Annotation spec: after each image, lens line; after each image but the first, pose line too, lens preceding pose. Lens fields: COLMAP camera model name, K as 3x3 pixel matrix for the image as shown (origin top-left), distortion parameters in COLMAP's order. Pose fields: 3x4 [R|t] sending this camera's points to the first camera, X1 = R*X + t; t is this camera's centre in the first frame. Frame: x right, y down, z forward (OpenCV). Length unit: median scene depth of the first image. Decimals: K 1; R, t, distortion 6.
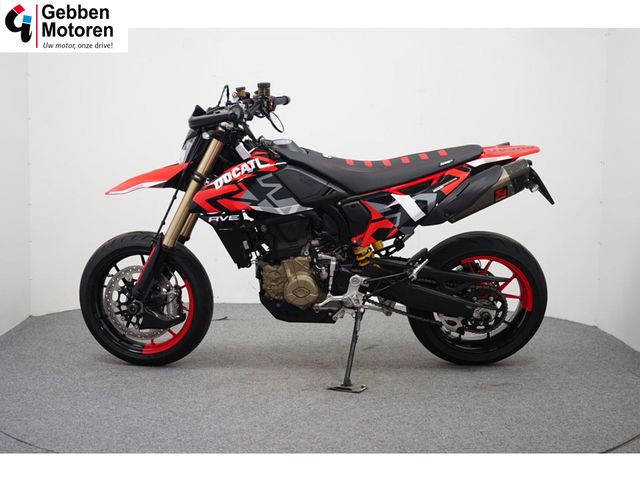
lens RADIAL K [[1030.8, 0, 320.0], [0, 1030.8, 240.0], [0, 0, 1]] dist [0.027549, 0.062688]
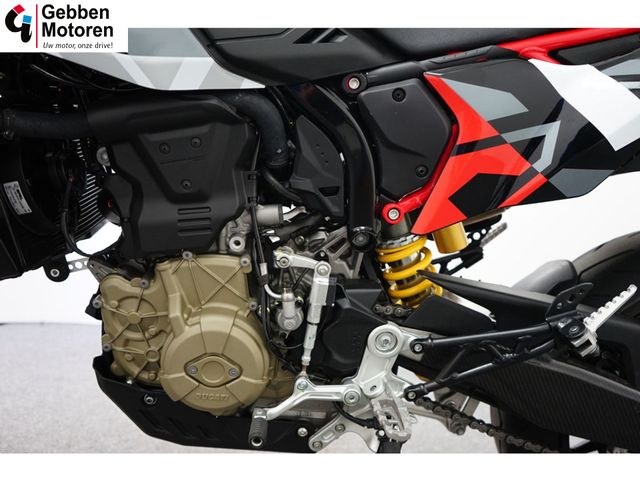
lens RADIAL K [[522.9, 0, 320.0], [0, 522.9, 240.0], [0, 0, 1]] dist [0.001321, 0.003010]
pose [[0.997845, 0.058949, 0.028817, 0.007124], [-0.056067, 0.994157, -0.092245, 0.024521], [-0.034086, 0.090431, 0.995319, 0.840058]]
